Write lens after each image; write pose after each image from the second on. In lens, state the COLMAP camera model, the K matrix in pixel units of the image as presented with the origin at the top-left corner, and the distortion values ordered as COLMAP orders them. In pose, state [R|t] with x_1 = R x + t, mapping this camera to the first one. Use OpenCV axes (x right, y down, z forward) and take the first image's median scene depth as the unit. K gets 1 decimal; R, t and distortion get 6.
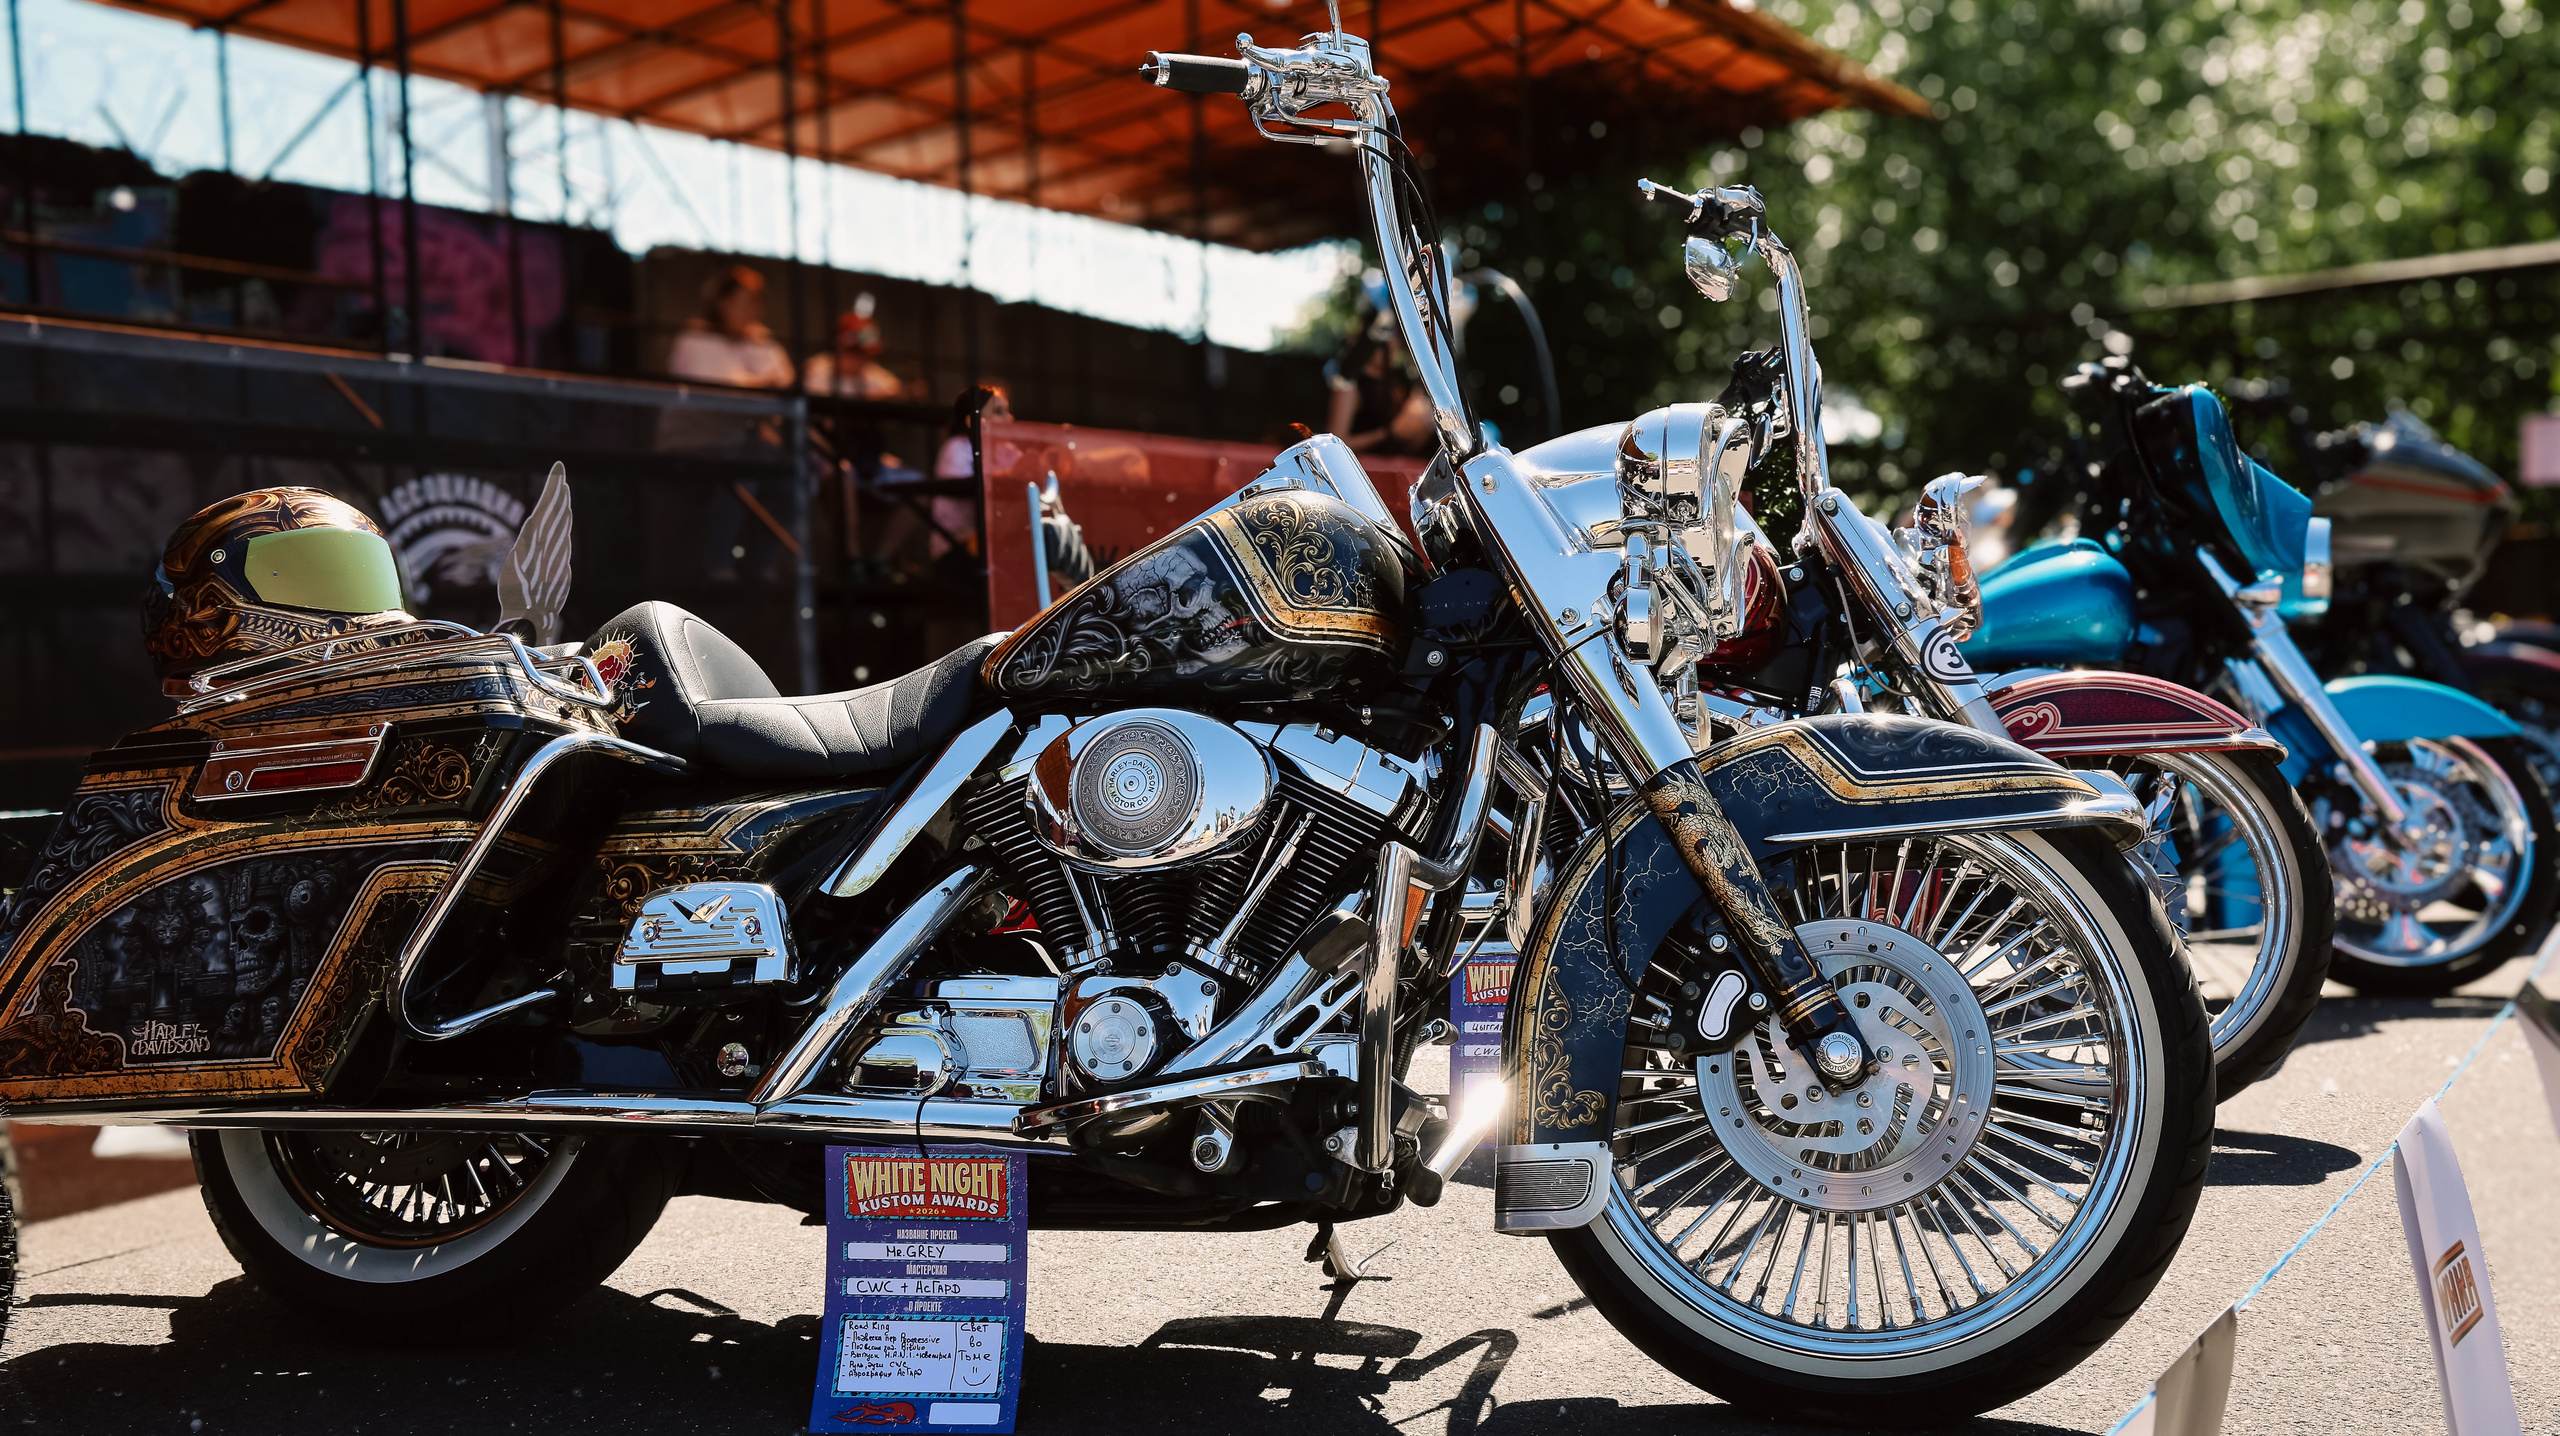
lens RADIAL K [[2492.0, 0, 1280.0], [0, 2492.0, 718.0], [0, 0, 1]] dist [-0.008030, 0.000146]
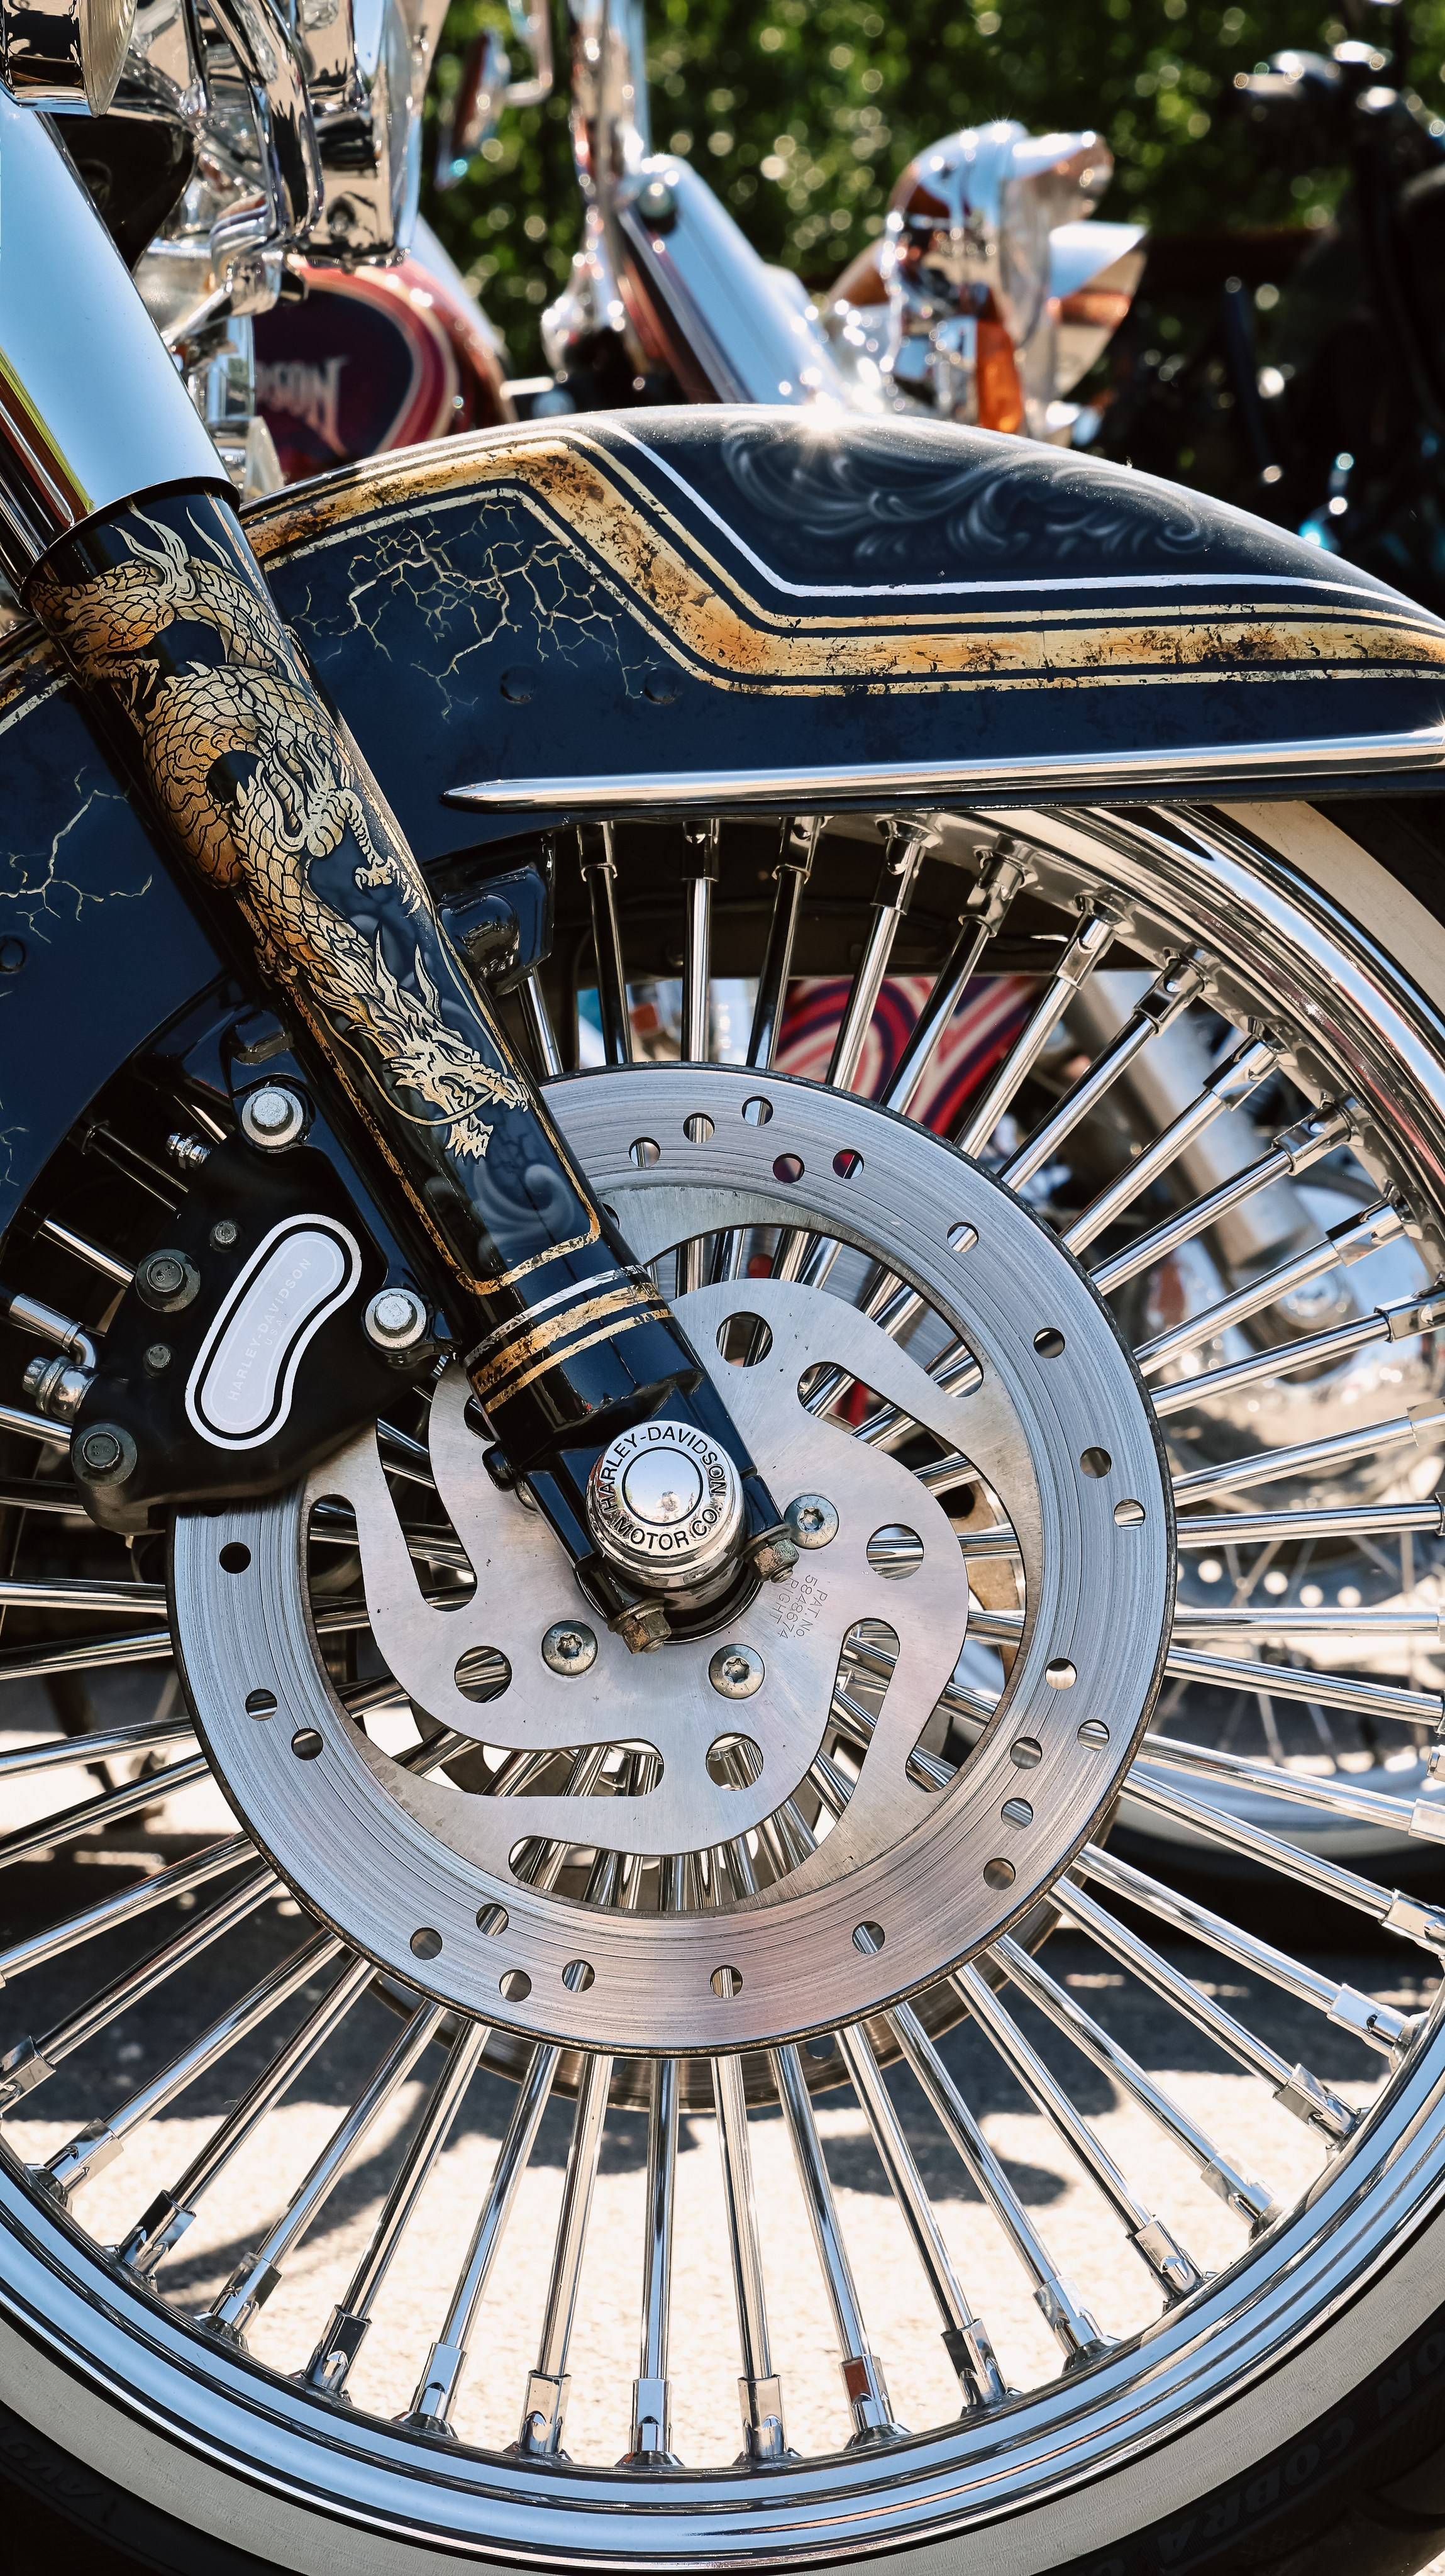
lens RADIAL K [[5378.4, 0, 722.5], [0, 5378.4, 1288.0], [0, 0, 1]] dist [0.248340, 0.080015]
pose [[0.967424, 0.054271, 0.247275, 0.073481], [-0.058113, 0.998276, 0.008259, 0.101880], [-0.246401, -0.022359, 0.968910, 0.383716]]
